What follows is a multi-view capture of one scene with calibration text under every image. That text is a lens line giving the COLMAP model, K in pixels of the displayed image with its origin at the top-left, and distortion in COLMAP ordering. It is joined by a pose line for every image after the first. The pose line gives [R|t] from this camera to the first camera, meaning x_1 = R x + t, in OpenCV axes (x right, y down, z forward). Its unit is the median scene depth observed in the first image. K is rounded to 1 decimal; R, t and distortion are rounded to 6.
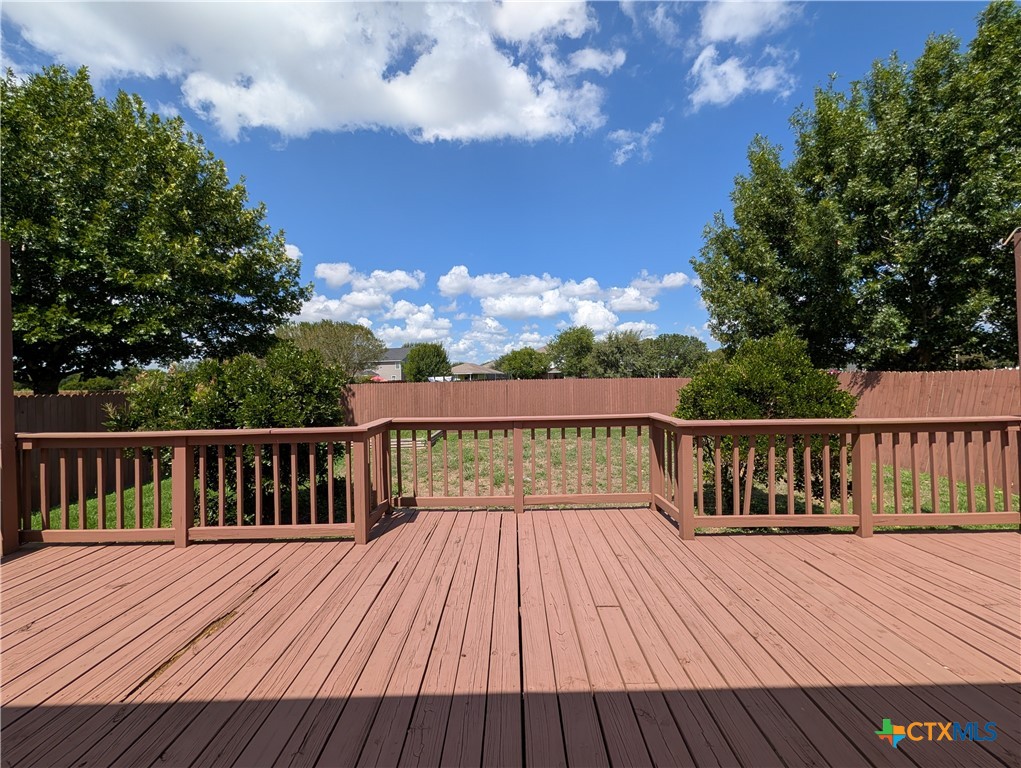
lens RADIAL K [[394.1, 0, 512.8], [0, 394.1, 381.0], [0, 0, 1]] dist [0.001685, 0.000244]
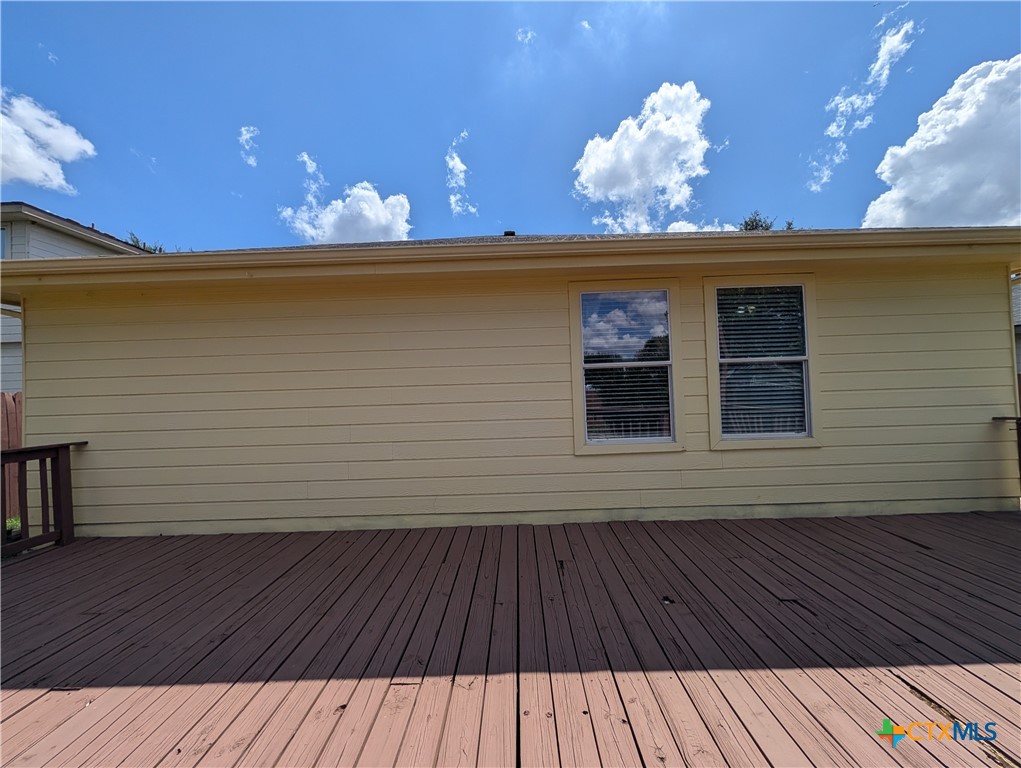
lens RADIAL K [[394.1, 0, 512.8], [0, 394.1, 381.0], [0, 0, 1]] dist [0.001685, 0.000244]
pose [[-0.998639, 0.050791, 0.011826, -0.015817], [0.050420, 0.998282, -0.029856, 0.004563], [-0.013322, -0.029219, -0.999484, 2.072267]]
